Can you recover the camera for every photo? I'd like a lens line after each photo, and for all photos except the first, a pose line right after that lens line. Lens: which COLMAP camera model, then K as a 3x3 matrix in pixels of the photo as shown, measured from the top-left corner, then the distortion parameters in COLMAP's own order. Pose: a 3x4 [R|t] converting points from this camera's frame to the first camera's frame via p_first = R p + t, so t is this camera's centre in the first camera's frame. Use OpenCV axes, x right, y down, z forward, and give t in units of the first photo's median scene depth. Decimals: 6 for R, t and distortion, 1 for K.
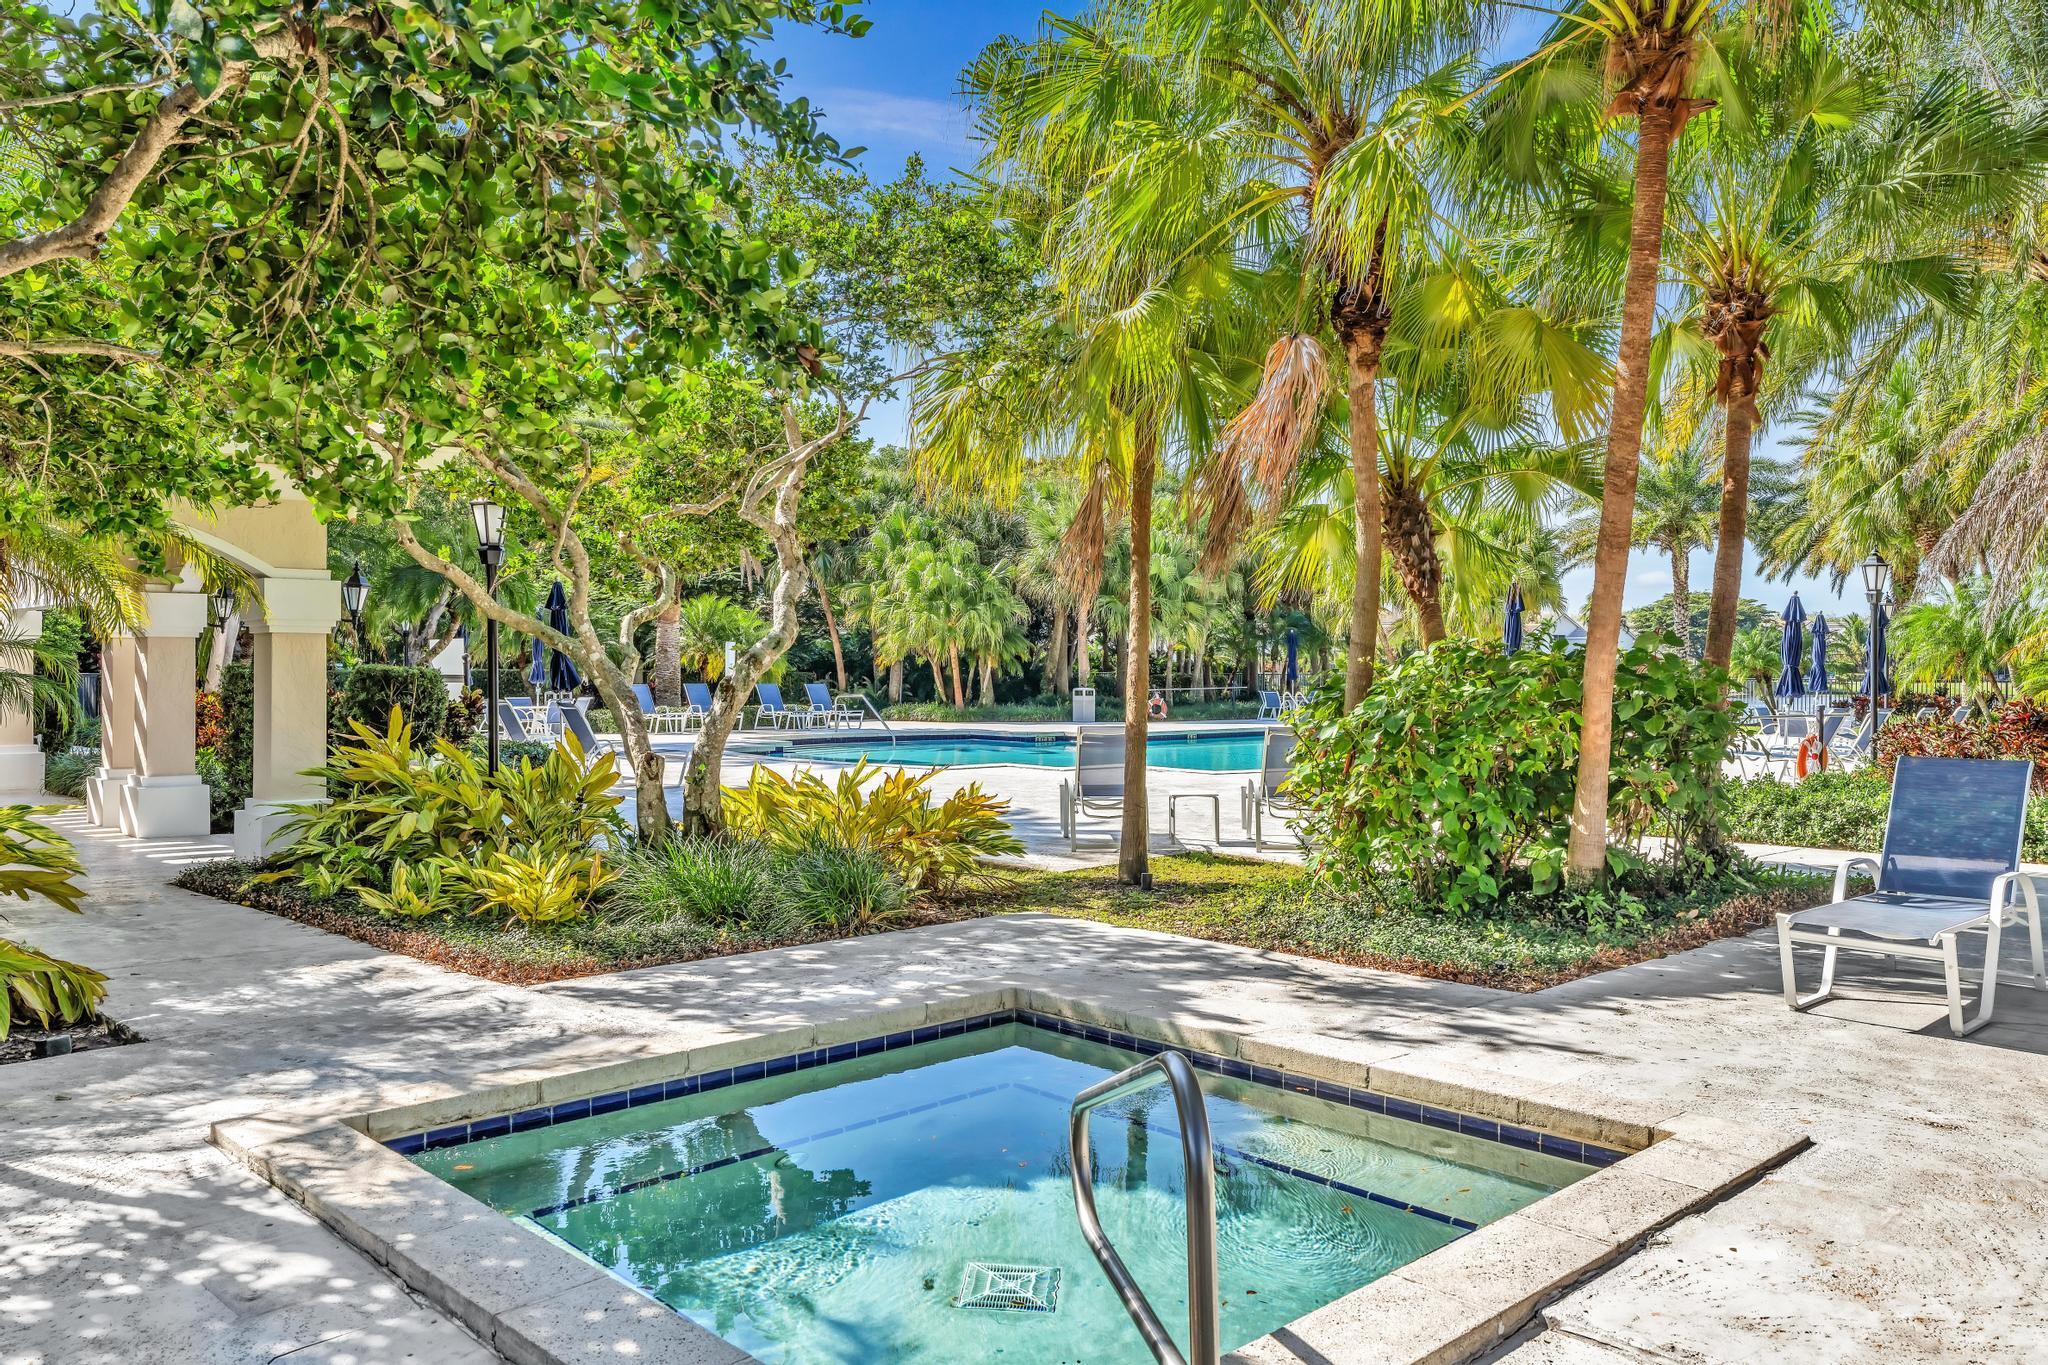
lens RADIAL K [[1547.5, 0, 1024.0], [0, 1547.5, 682.5], [0, 0, 1]] dist [0.000352, -0.000022]
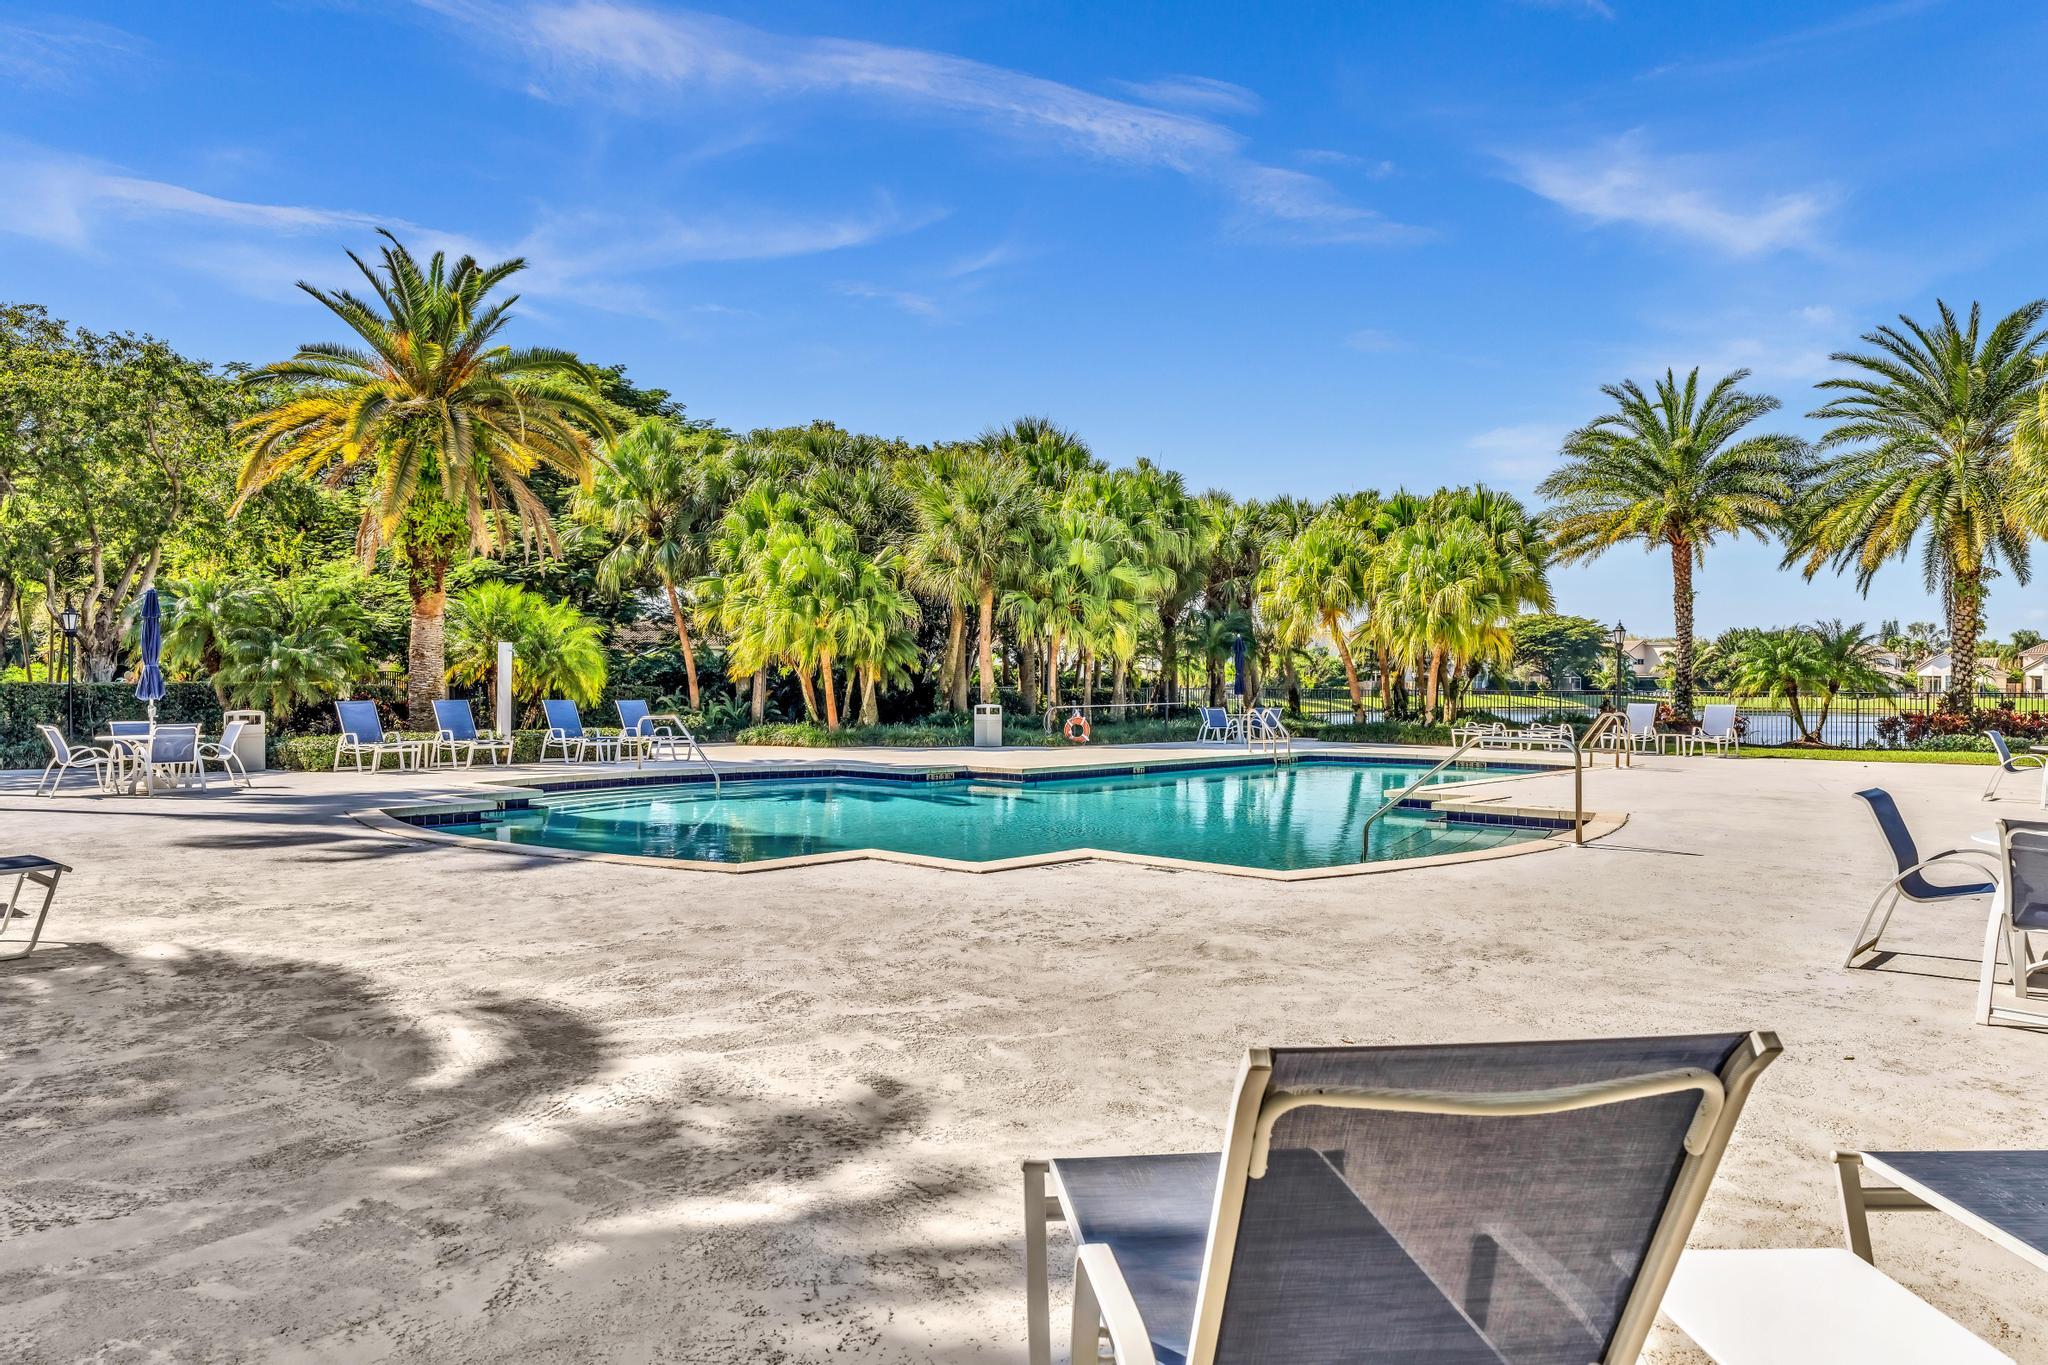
lens RADIAL K [[1411.9, 0, 1107.0], [0, 1411.9, 683.8], [0, 0, 1]] dist [-0.000482, -0.000108]
pose [[0.991291, 0.000307, 0.131686, 0.003159], [0.001366, 0.999920, -0.012614, 0.001999], [-0.131680, 0.012684, 0.991211, 0.247267]]
